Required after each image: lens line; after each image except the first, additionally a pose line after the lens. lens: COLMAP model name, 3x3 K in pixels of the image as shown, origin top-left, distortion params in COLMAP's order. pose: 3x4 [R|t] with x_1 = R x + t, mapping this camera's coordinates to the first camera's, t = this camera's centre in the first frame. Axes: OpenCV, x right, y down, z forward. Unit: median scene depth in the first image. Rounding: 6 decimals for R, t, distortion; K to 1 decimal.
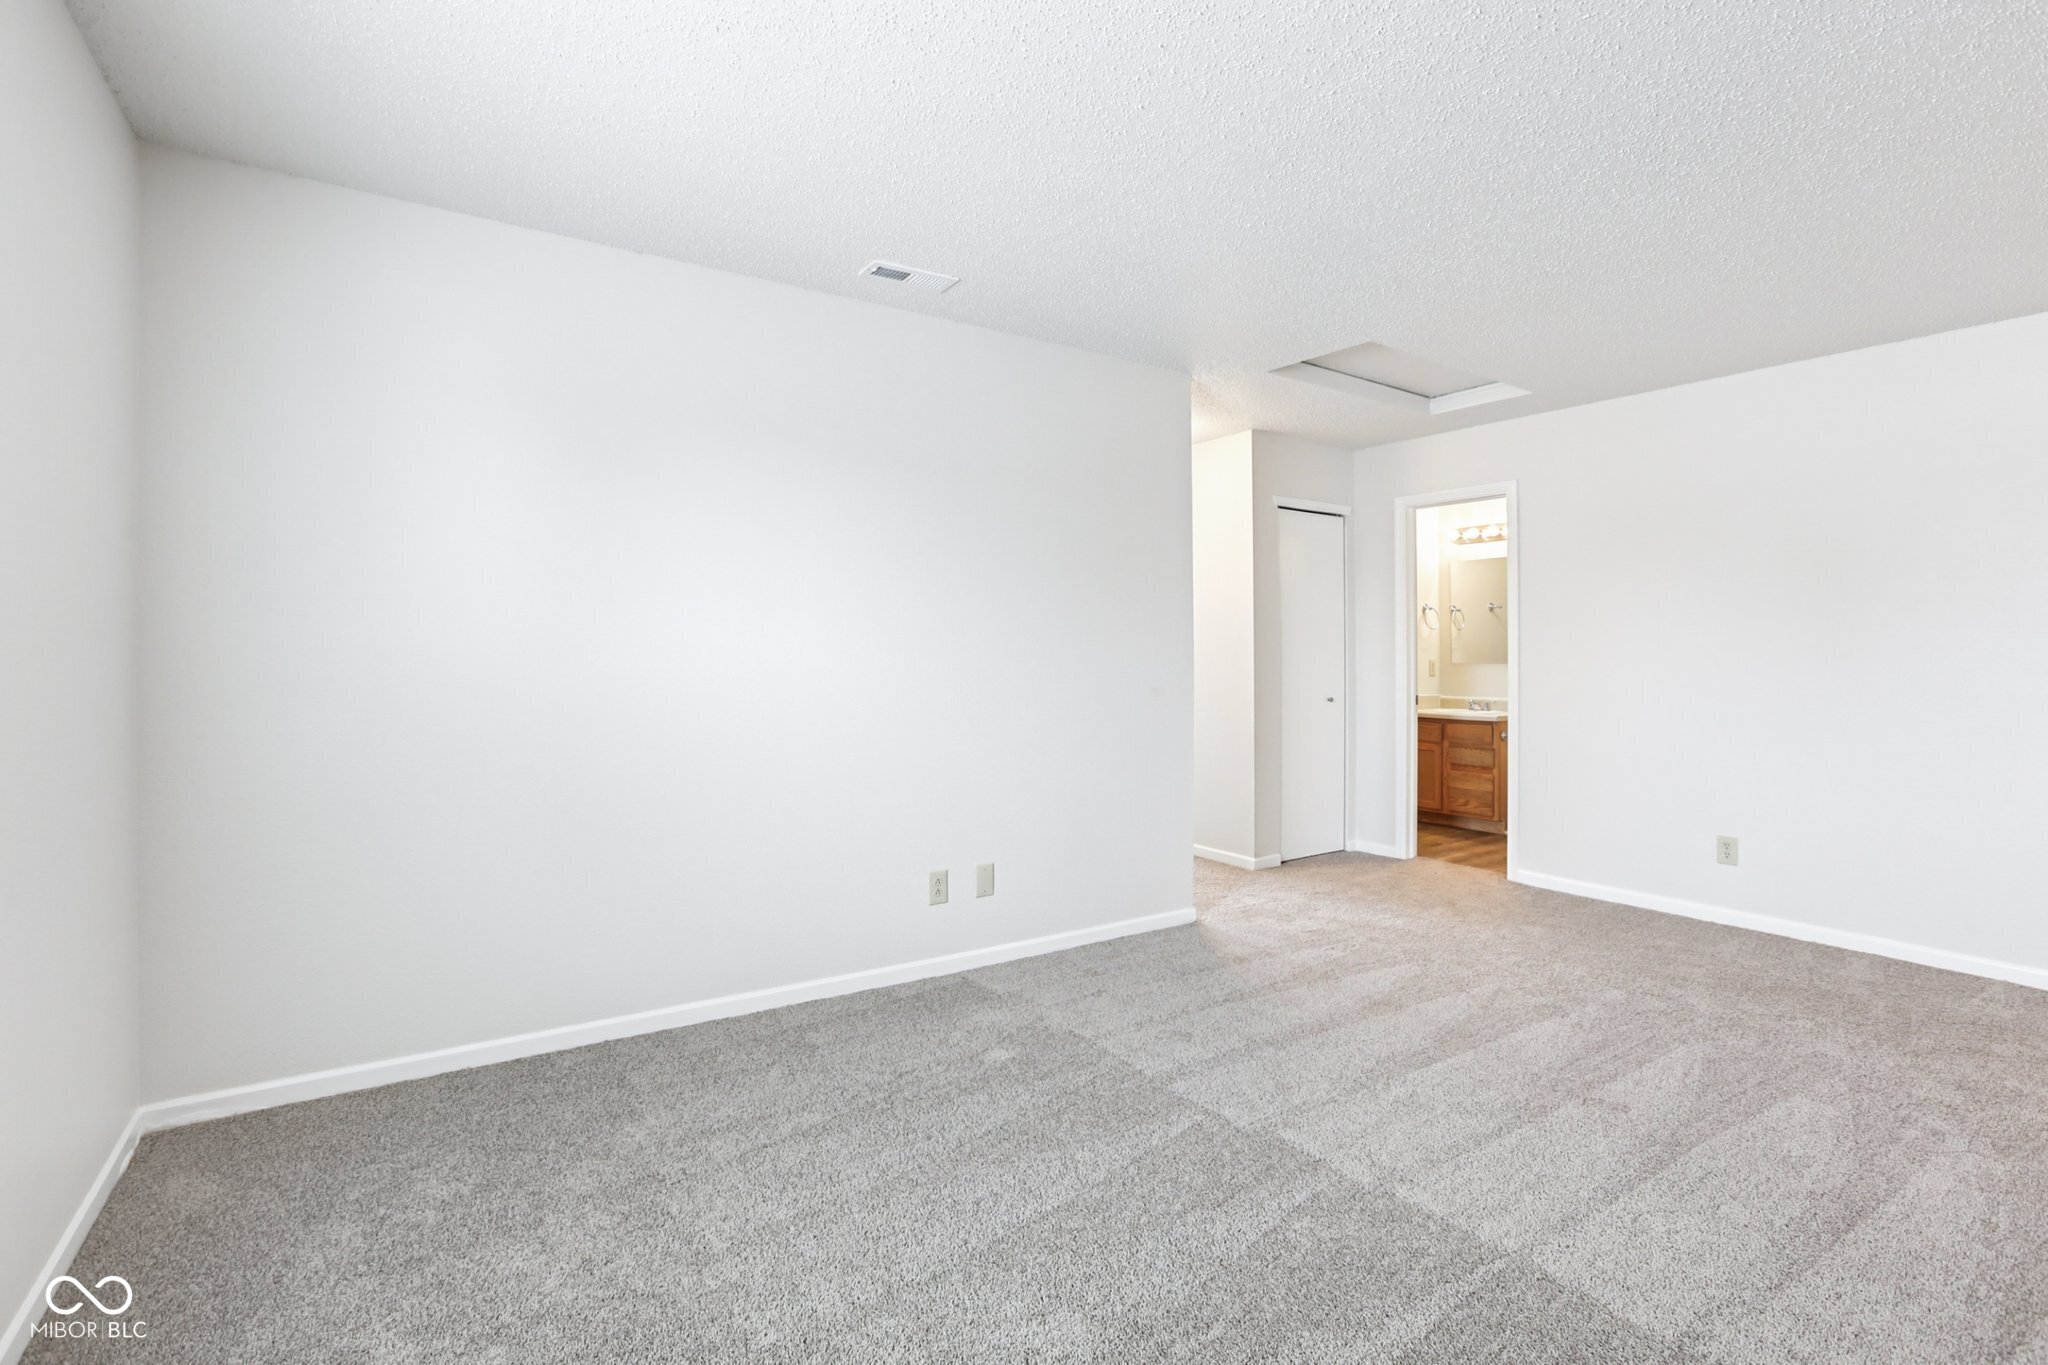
lens RADIAL K [[936.3, 0, 1033.2], [0, 936.3, 675.1], [0, 0, 1]] dist [-0.035593, 0.007299]
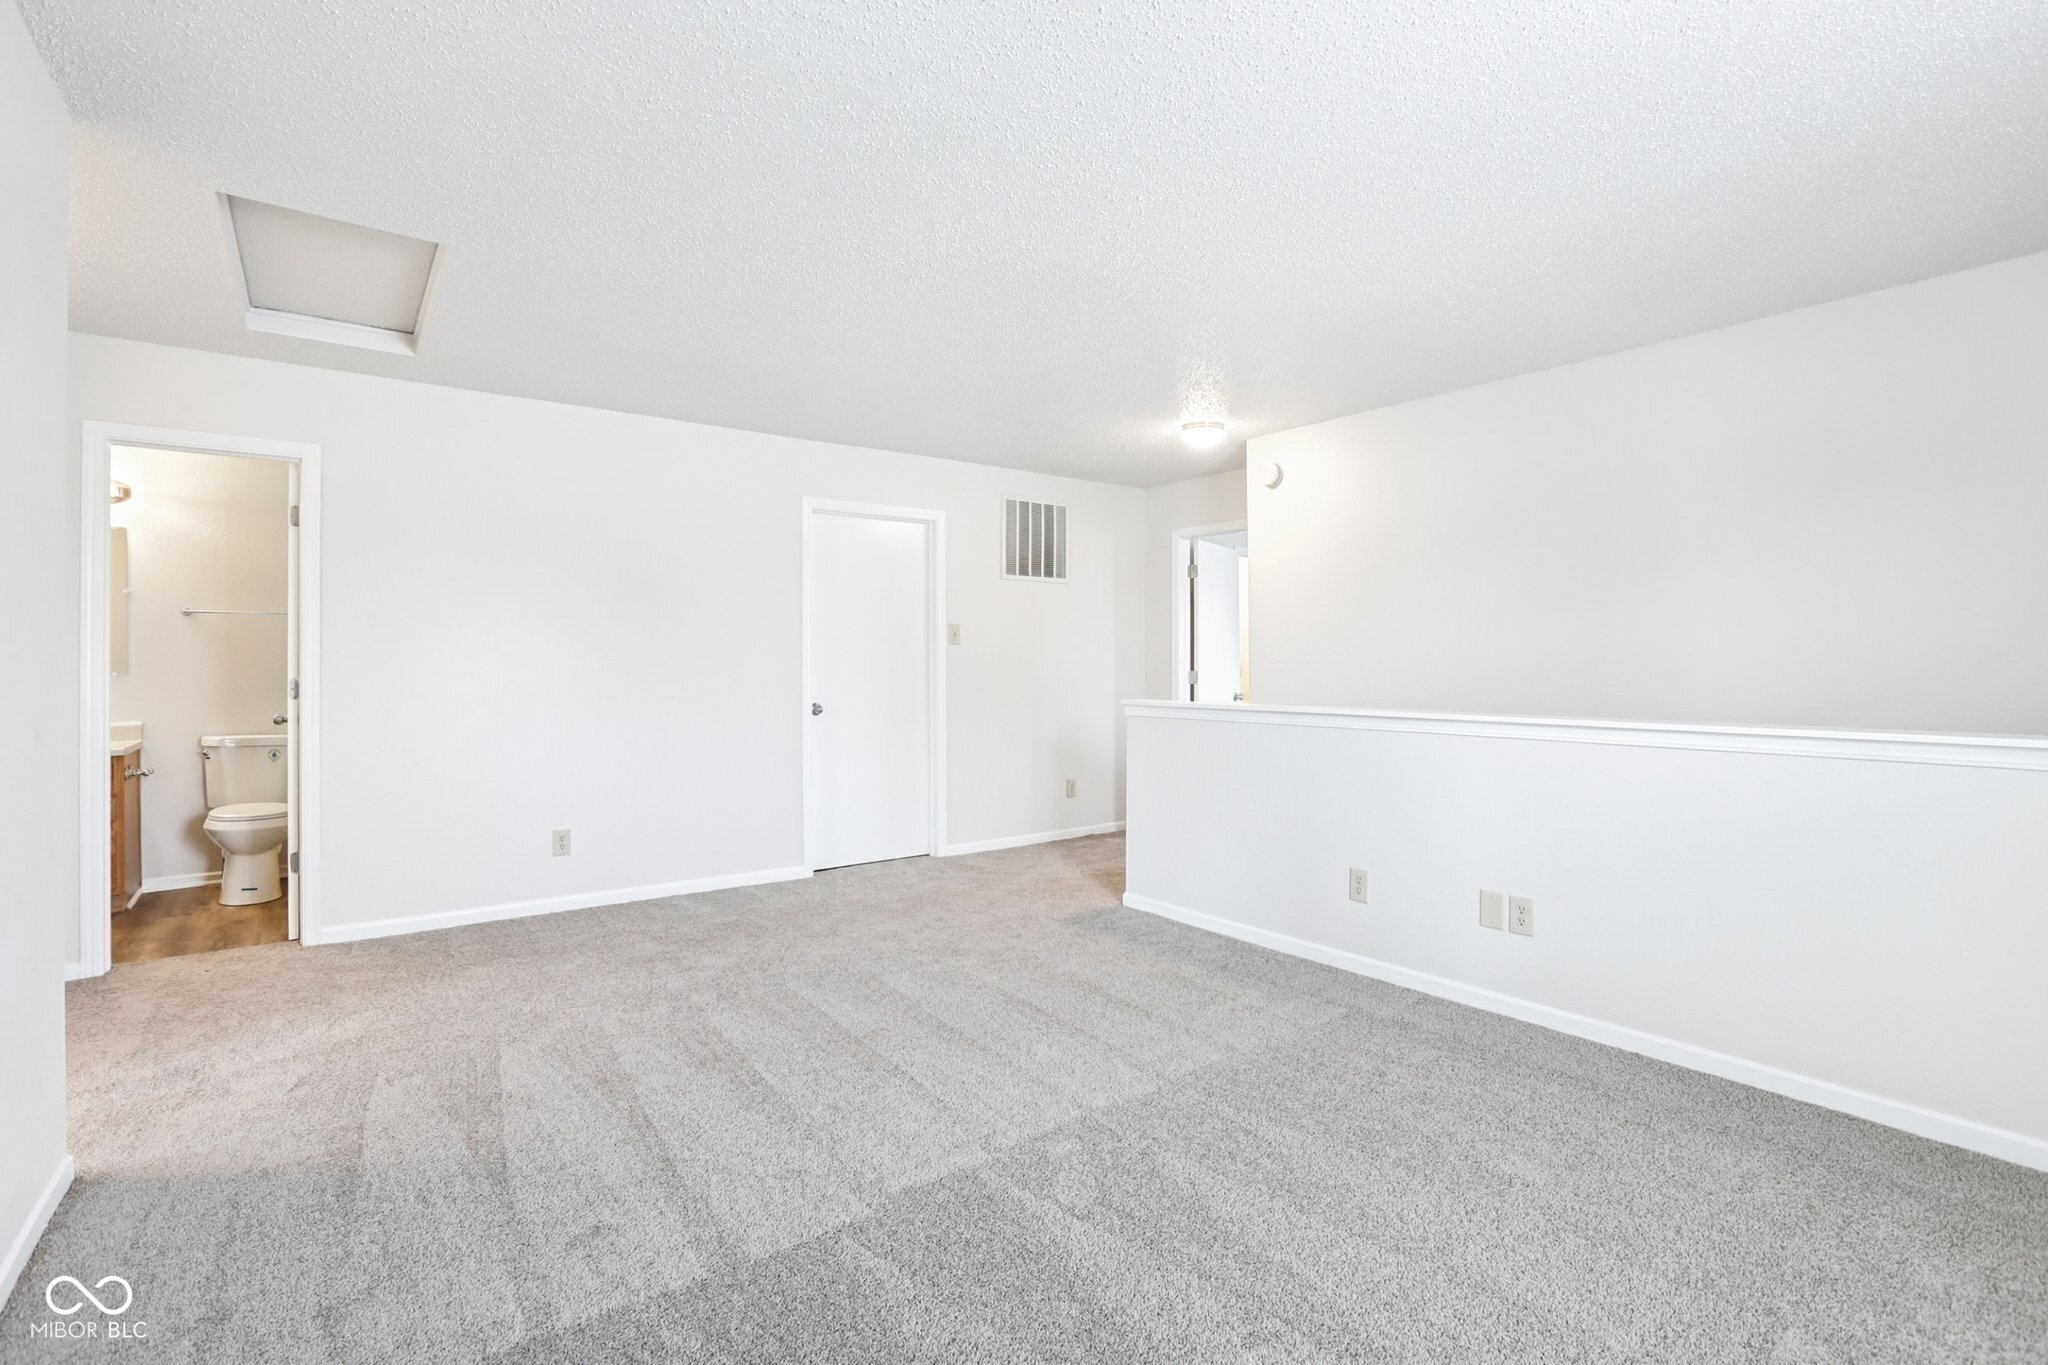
lens RADIAL K [[936.3, 0, 1027.0], [0, 936.3, 670.9], [0, 0, 1]] dist [-0.035593, 0.007299]
pose [[-0.042700, -0.011528, 0.999021, -0.456926], [0.024305, 0.999626, 0.012574, -0.014248], [-0.998792, 0.024818, -0.042404, 0.642965]]
